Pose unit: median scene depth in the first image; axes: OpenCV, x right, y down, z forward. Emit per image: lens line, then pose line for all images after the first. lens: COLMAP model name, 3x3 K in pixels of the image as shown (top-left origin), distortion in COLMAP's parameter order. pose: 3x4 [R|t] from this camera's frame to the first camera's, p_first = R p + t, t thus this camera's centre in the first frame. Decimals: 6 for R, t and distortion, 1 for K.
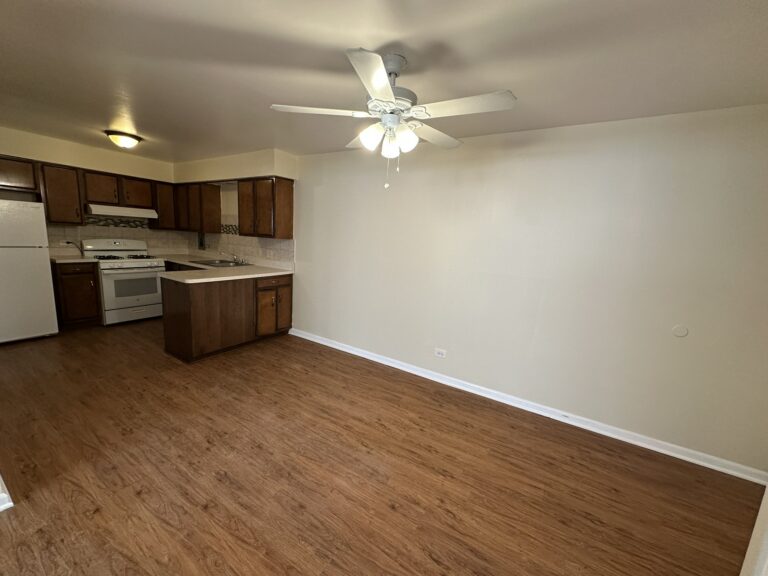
lens RADIAL K [[306.2, 0, 383.5], [0, 306.2, 287.8], [0, 0, 1]] dist [-0.002528, 0.000493]
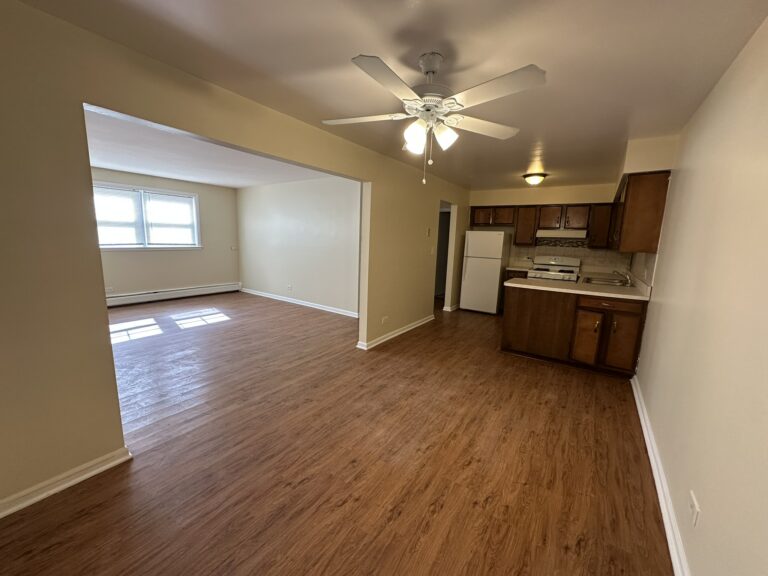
lens RADIAL K [[306.2, 0, 381.8], [0, 306.2, 287.2], [0, 0, 1]] dist [-0.002528, 0.000493]
pose [[-0.054143, 0.096403, -0.993869, 0.487751], [-0.200452, 0.974018, 0.105397, -0.030564], [0.978206, 0.204929, -0.033412, 0.441013]]
